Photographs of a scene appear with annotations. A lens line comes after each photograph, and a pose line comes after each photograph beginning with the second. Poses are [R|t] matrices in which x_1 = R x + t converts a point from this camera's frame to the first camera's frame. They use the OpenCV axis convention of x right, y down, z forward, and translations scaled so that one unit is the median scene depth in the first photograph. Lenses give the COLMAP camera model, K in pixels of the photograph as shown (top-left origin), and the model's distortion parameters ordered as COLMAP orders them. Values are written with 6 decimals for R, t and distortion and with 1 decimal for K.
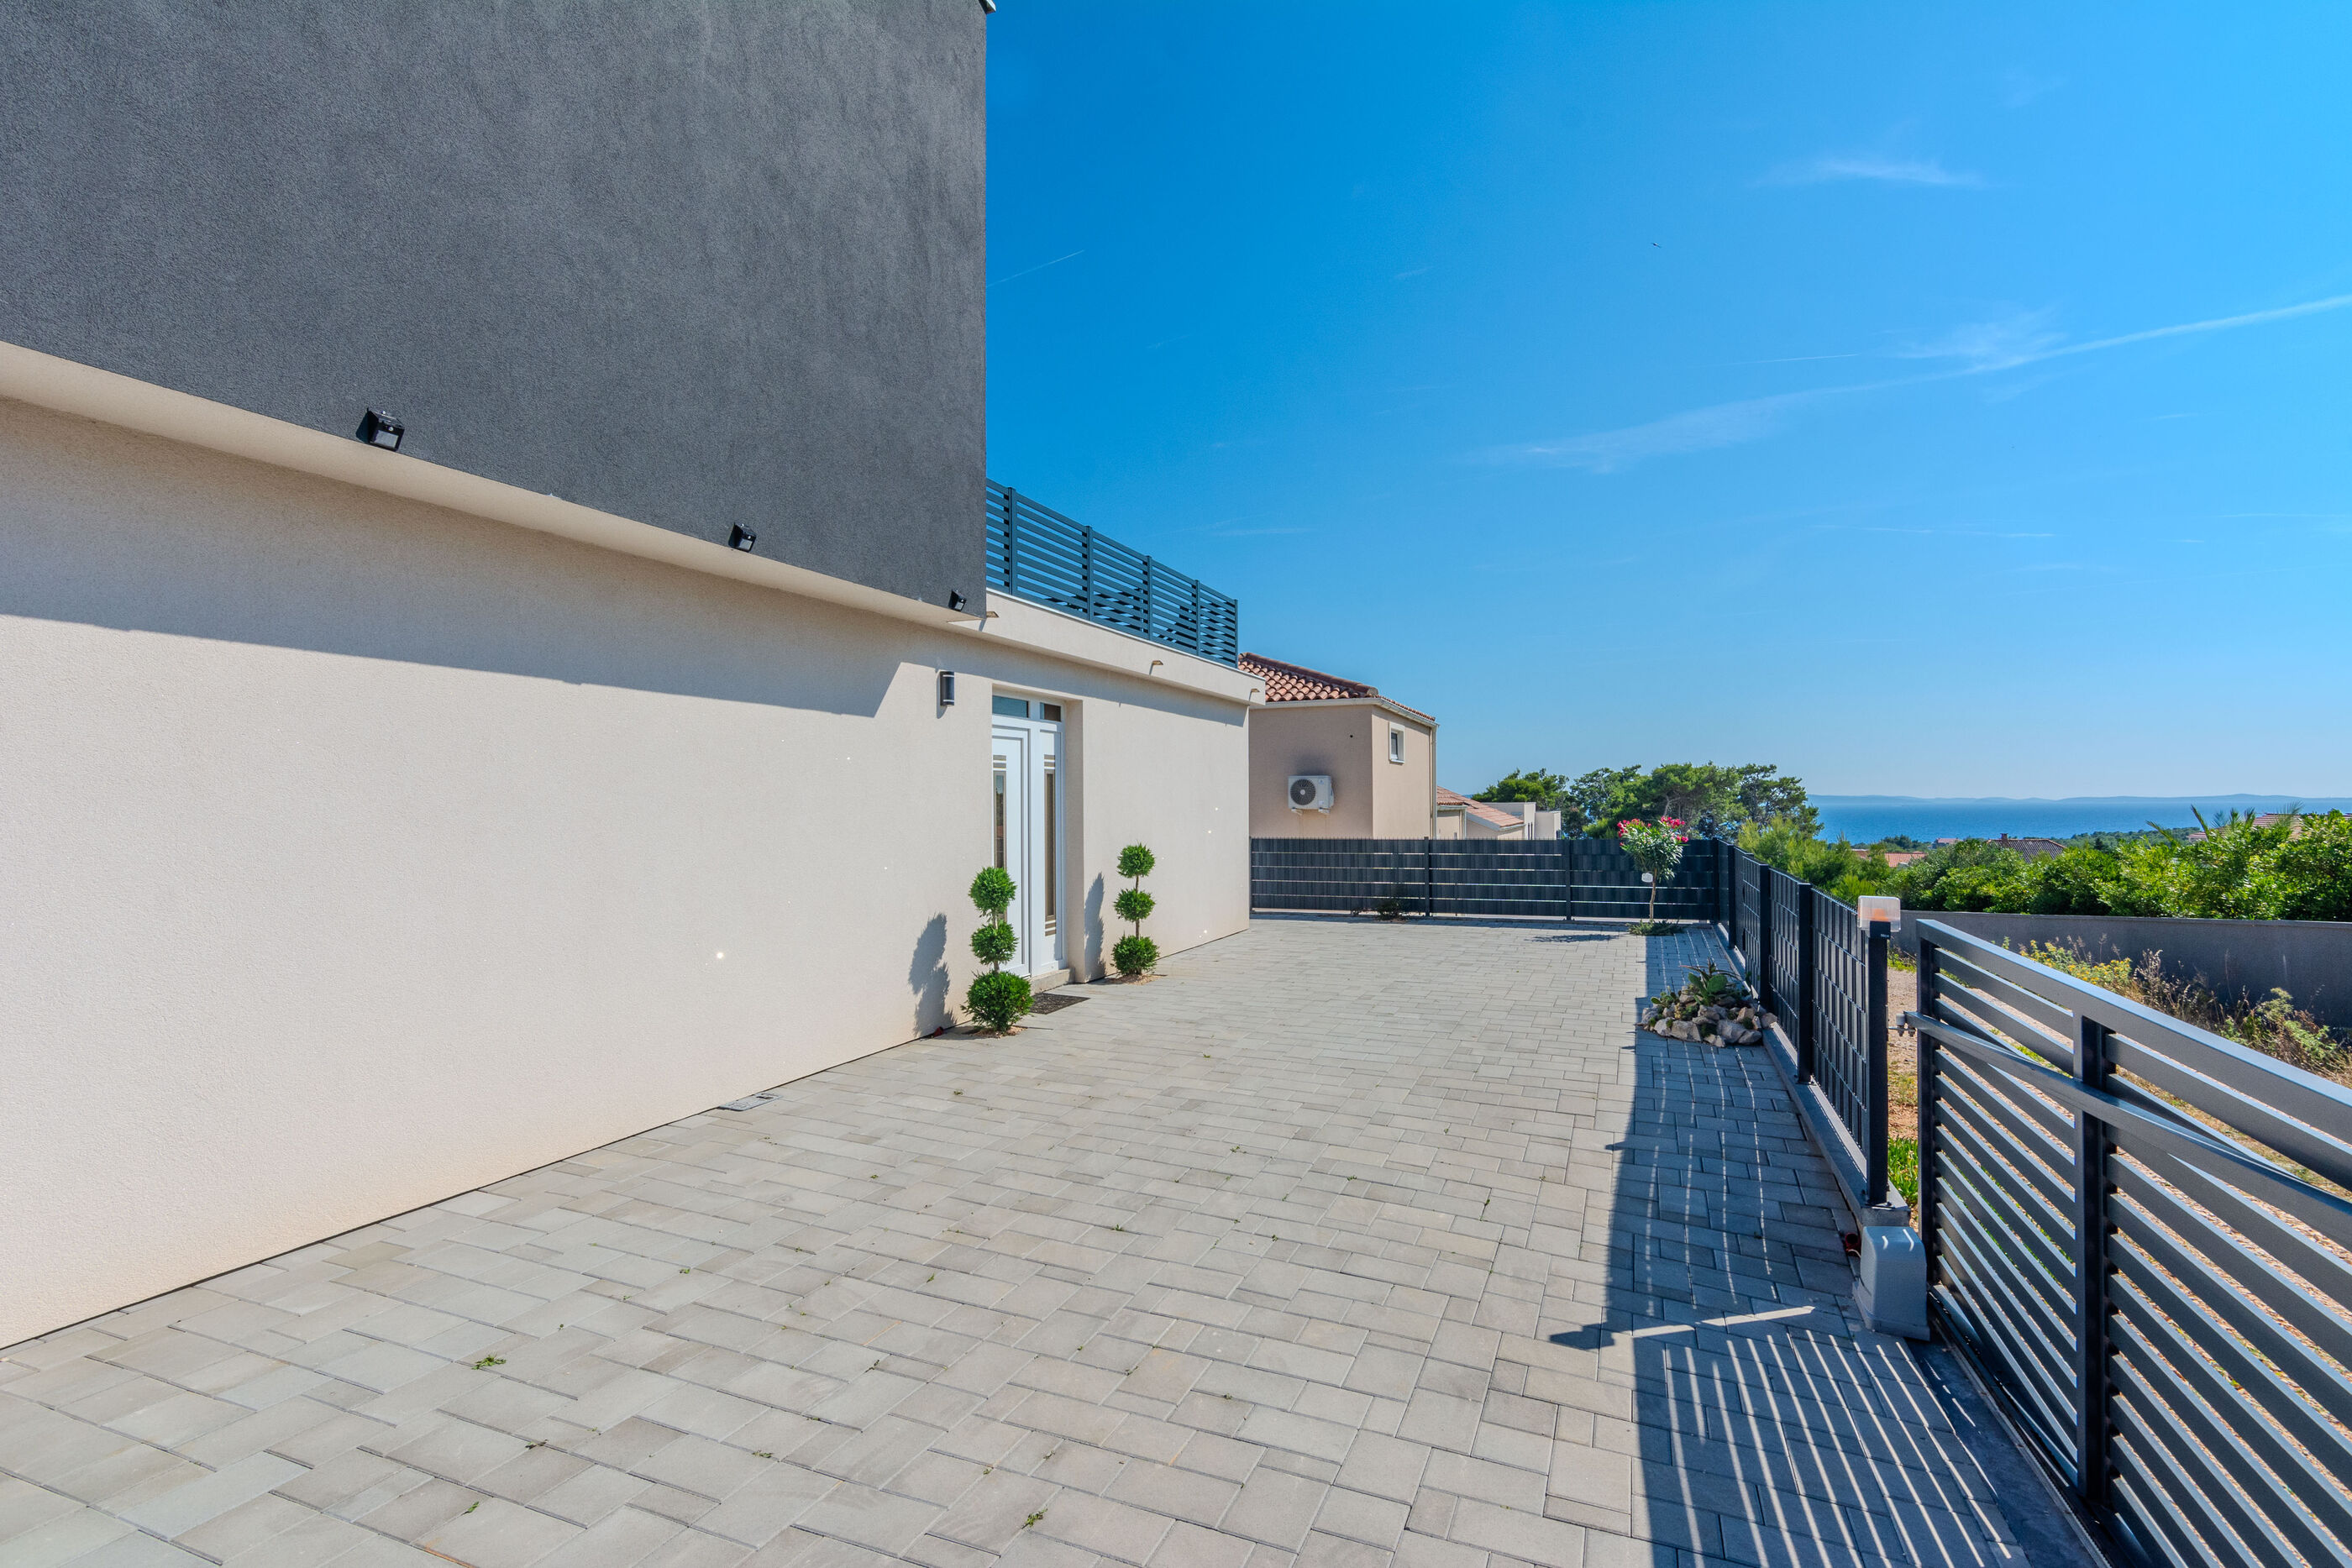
lens RADIAL K [[1128.8, 0, 1169.4], [0, 1128.8, 777.2], [0, 0, 1]] dist [-0.003110, 0.001335]
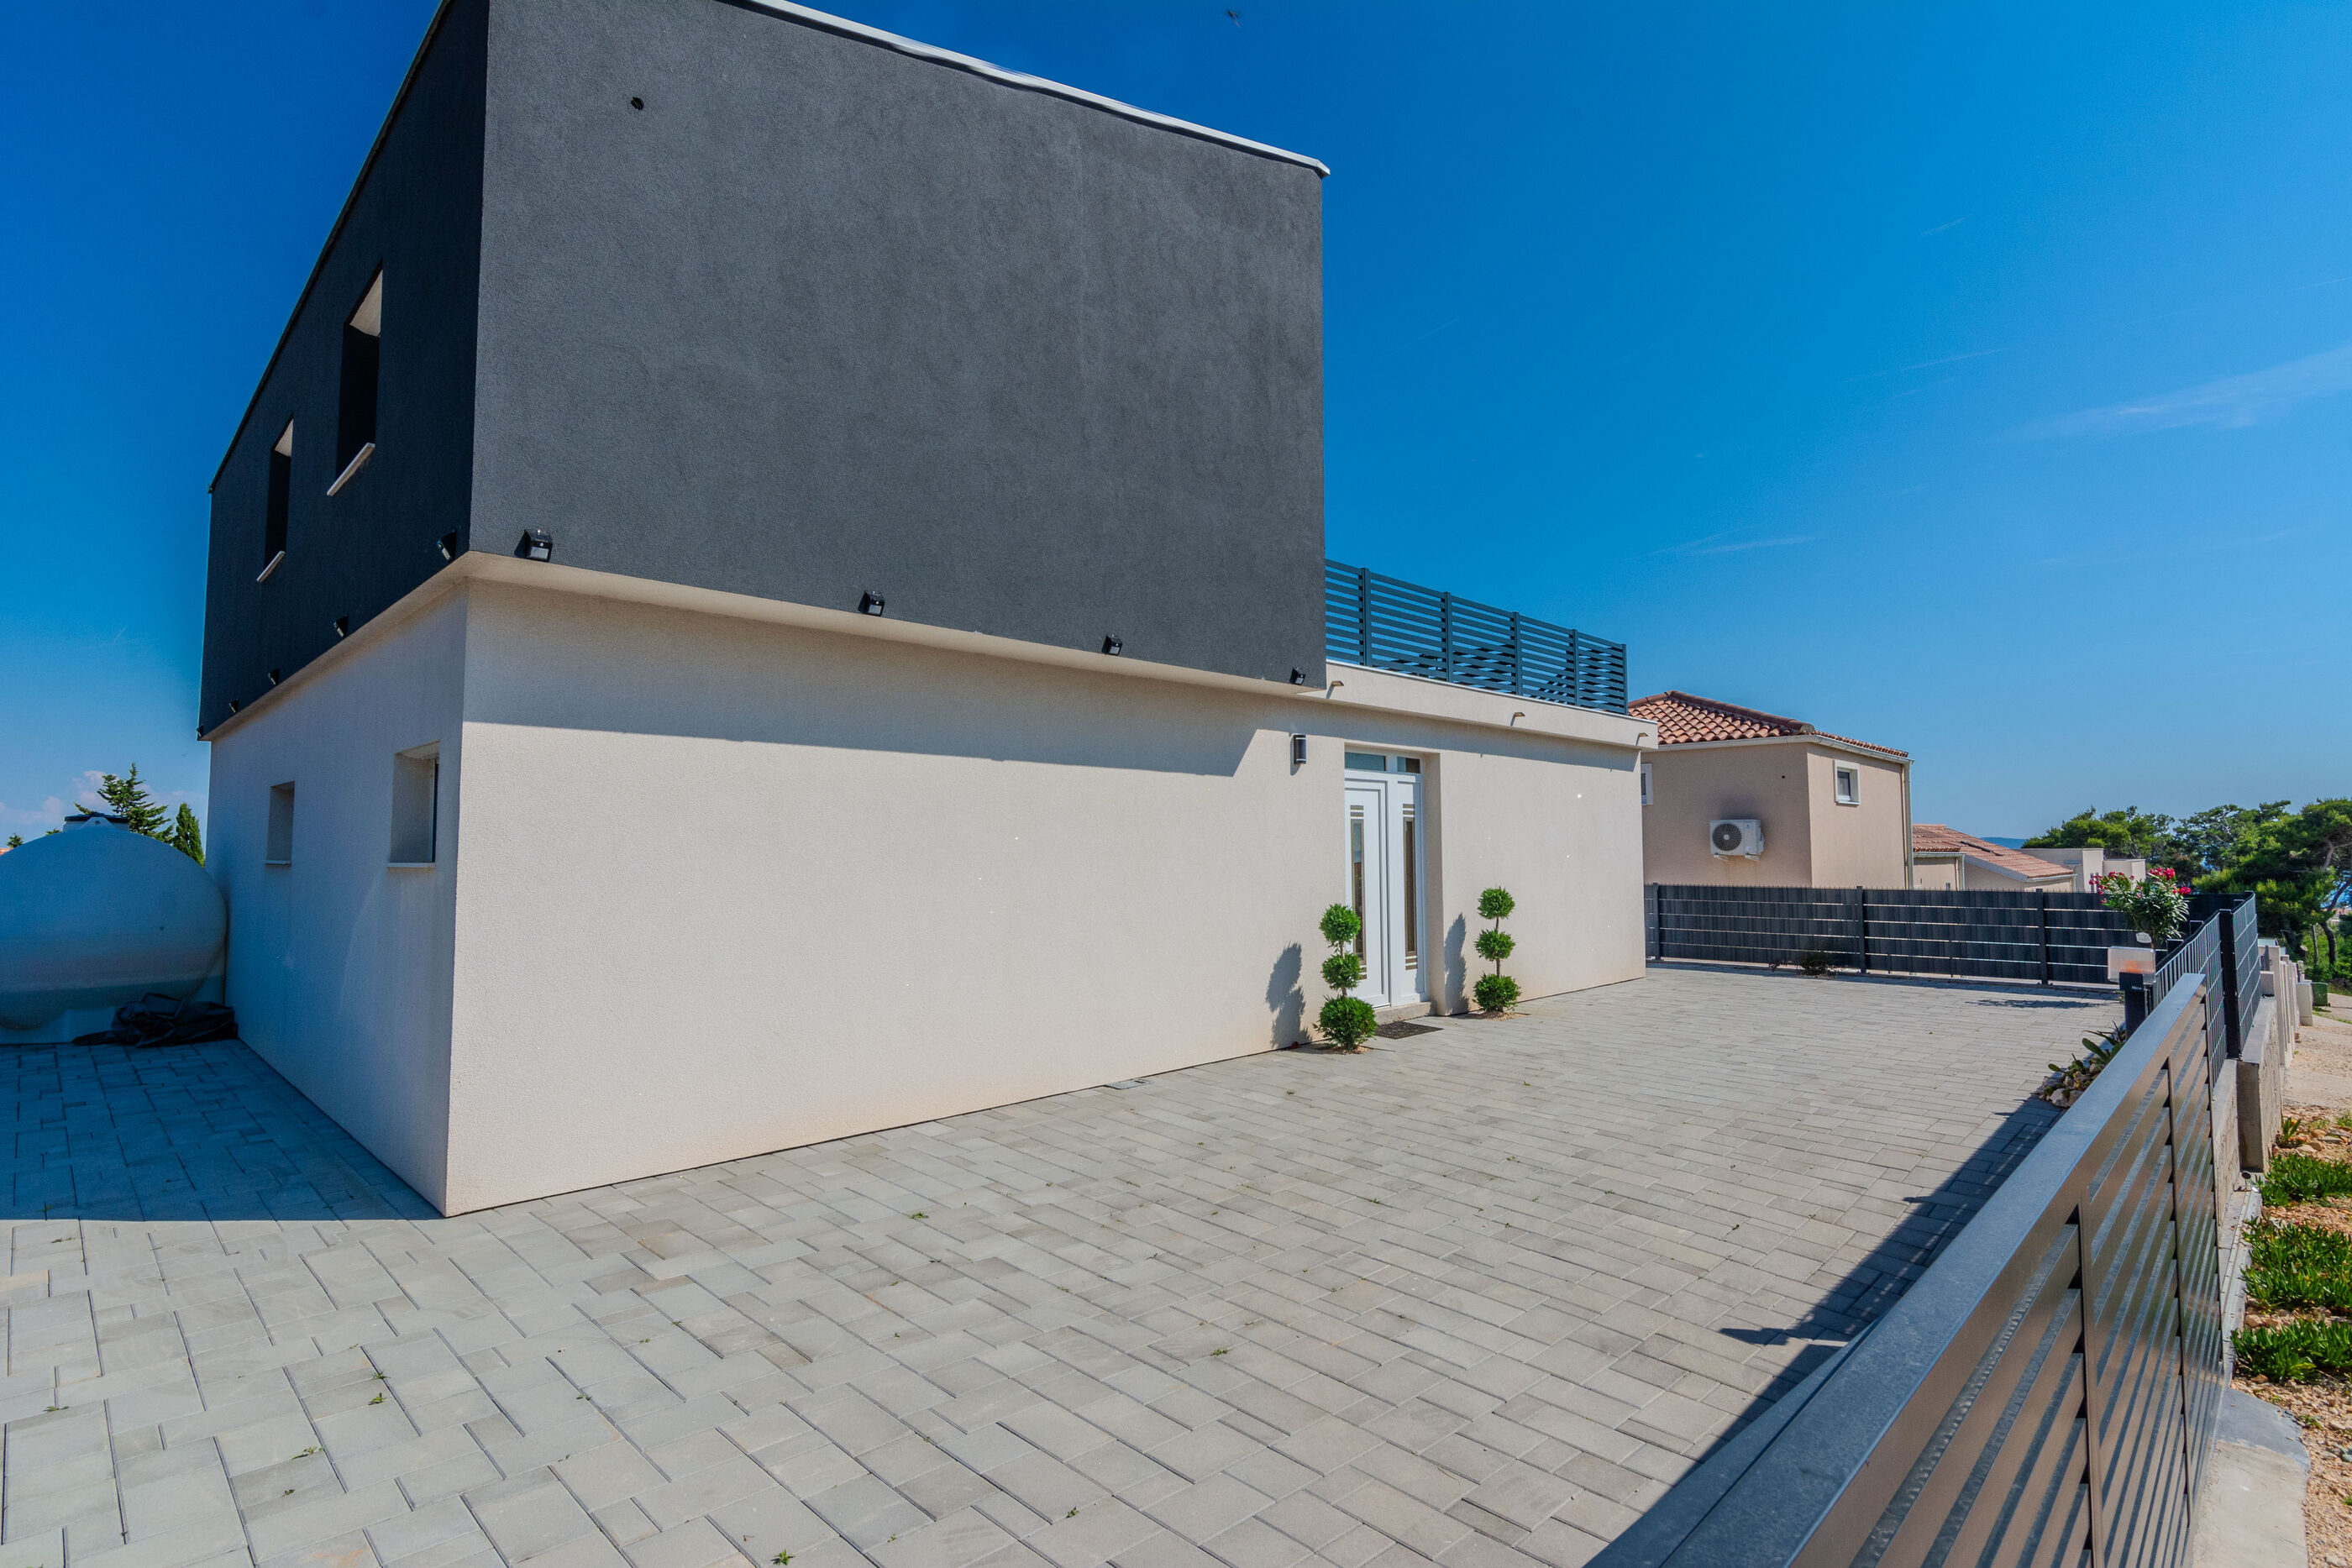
lens RADIAL K [[1128.8, 0, 1169.4], [0, 1128.8, 777.2], [0, 0, 1]] dist [-0.003110, 0.001335]
pose [[0.920436, -0.021407, -0.390306, 0.186178], [0.006182, 0.999172, -0.040224, -0.005437], [0.390843, 0.034611, 0.919806, -0.171573]]
